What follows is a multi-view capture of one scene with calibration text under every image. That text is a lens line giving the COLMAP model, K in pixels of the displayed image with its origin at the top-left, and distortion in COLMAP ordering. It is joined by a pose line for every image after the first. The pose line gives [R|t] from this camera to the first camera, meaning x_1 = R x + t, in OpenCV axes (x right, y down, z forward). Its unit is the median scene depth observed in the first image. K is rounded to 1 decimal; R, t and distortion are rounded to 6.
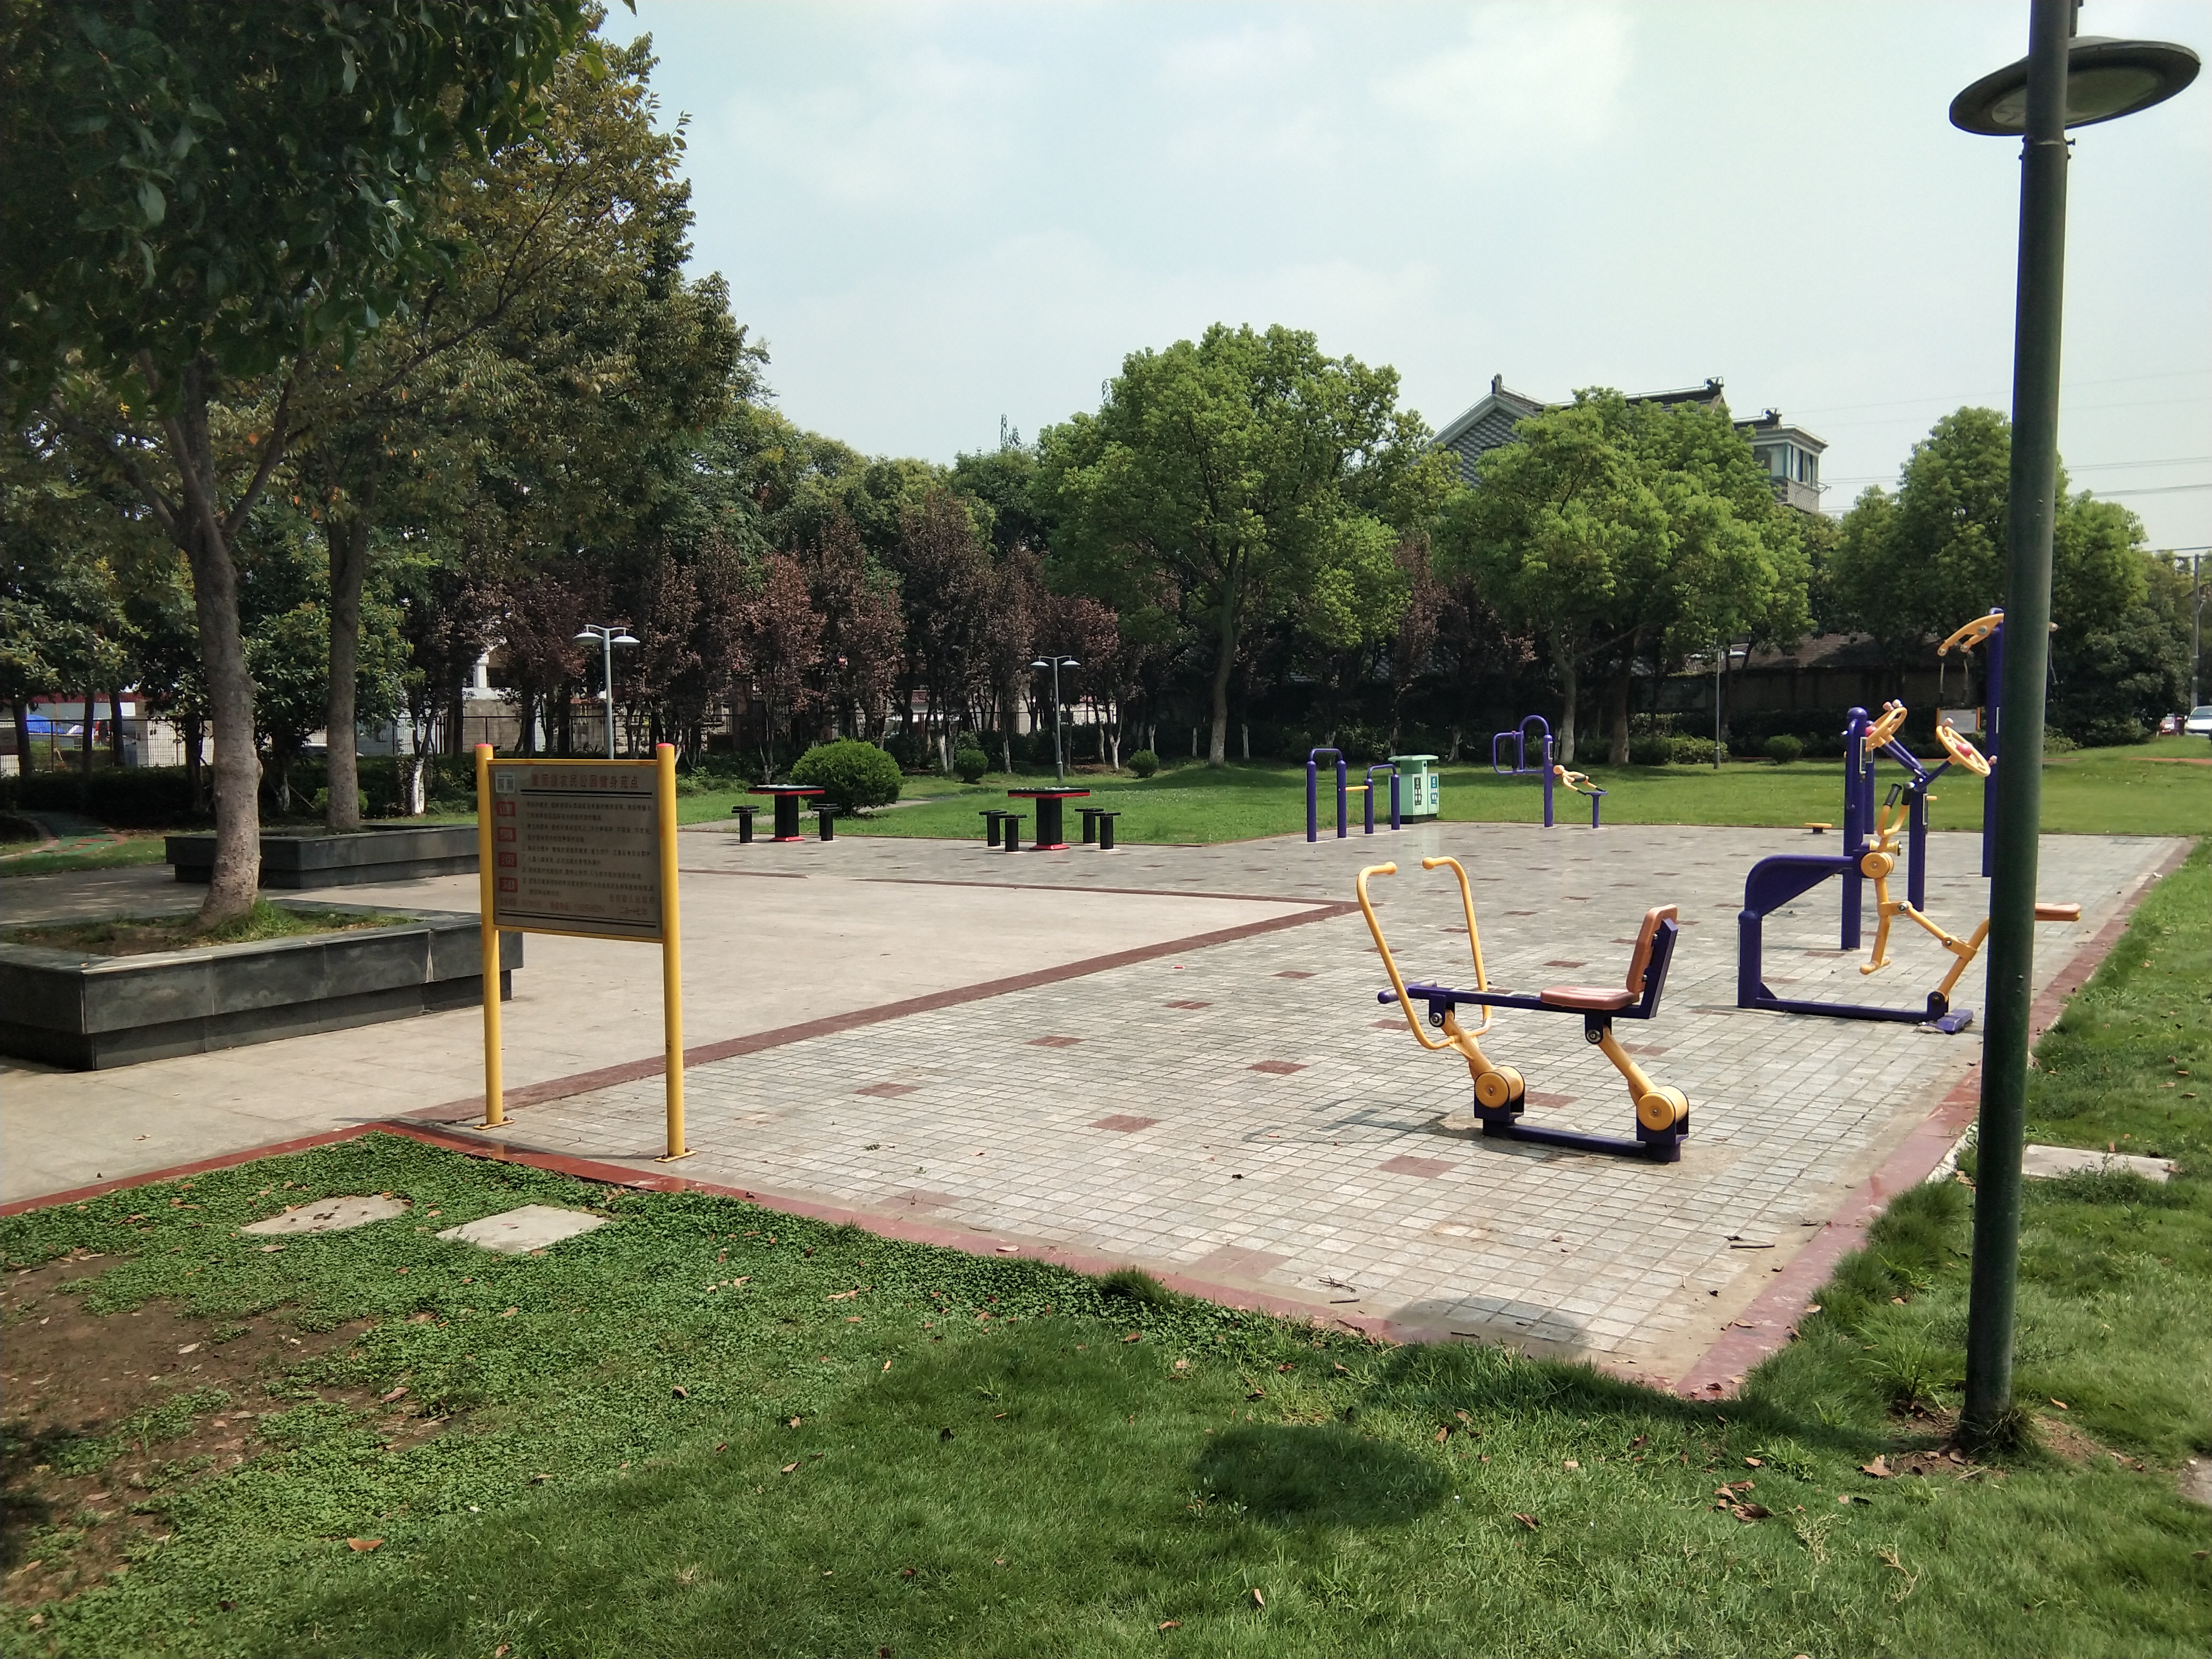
lens RADIAL K [[1782.9, 0, 1057.5], [0, 1782.9, 829.9], [0, 0, 1]] dist [0.101522, -0.148885]
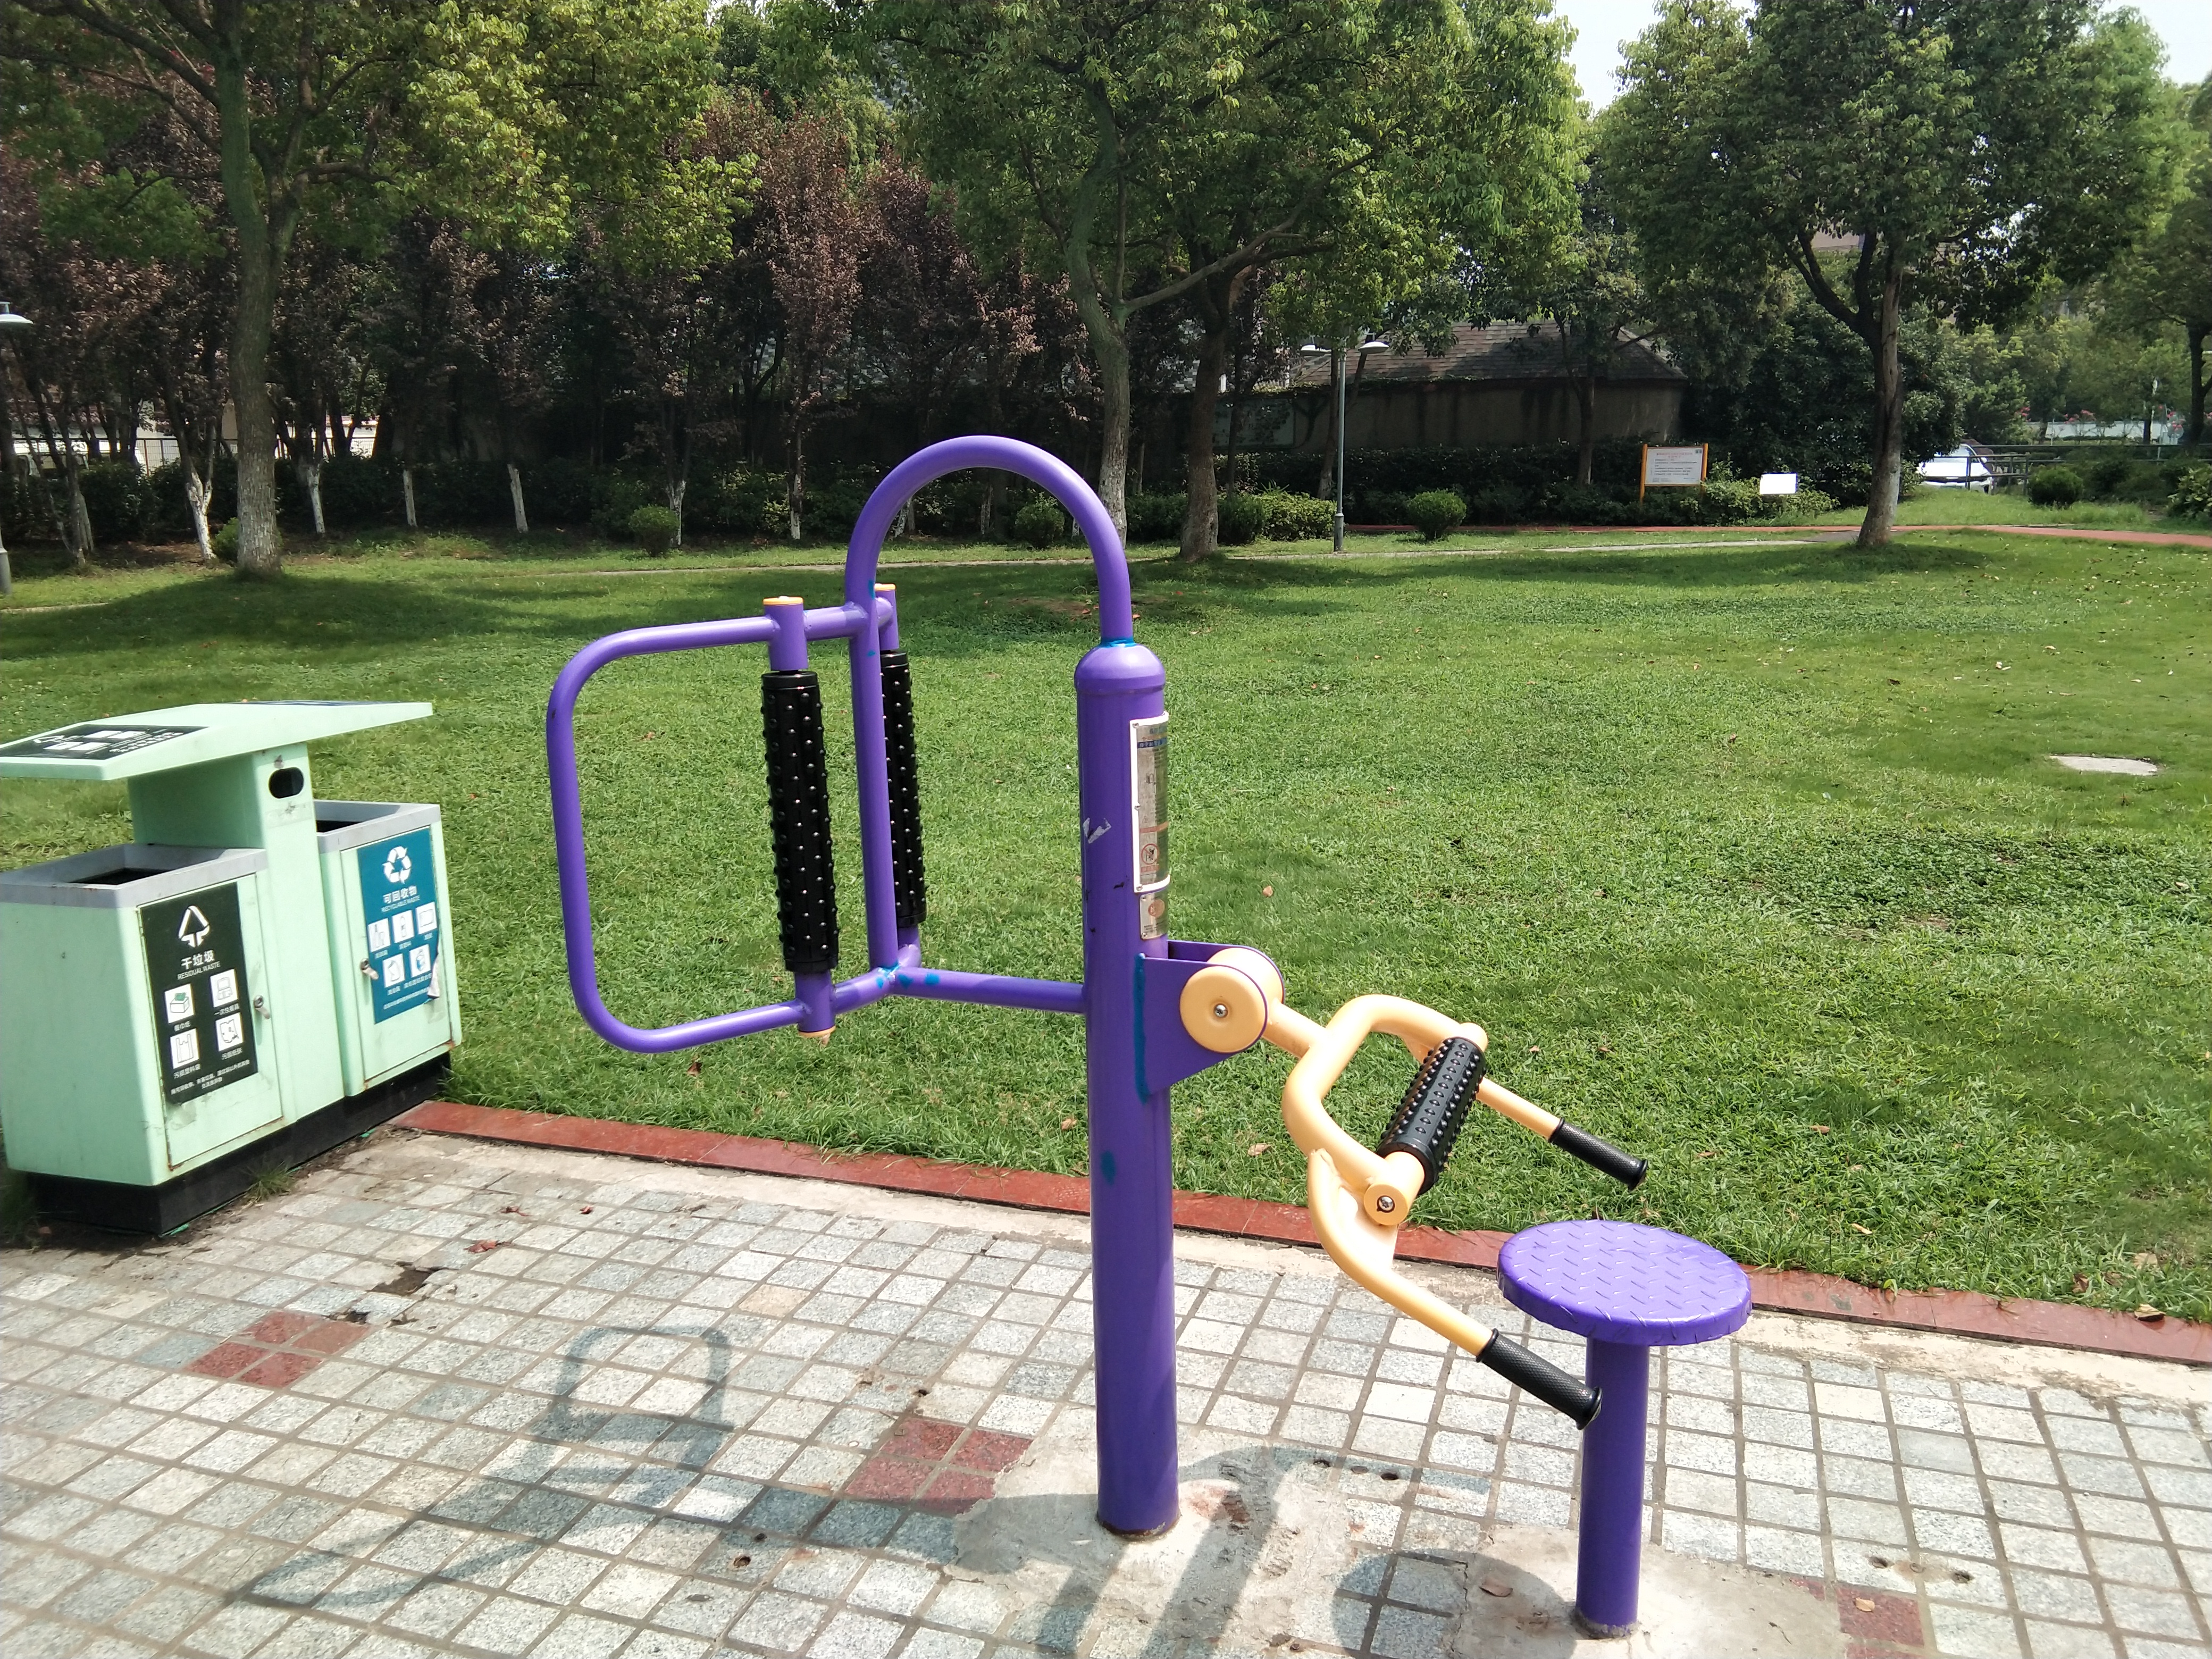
lens RADIAL K [[1782.9, 0, 1090.2], [0, 1782.9, 828.5], [0, 0, 1]] dist [0.101522, -0.148885]
pose [[0.959454, -0.052694, 0.276897, 0.157778], [0.013068, 0.989630, 0.143045, -0.036483], [-0.281563, -0.133626, 0.950193, 0.587140]]
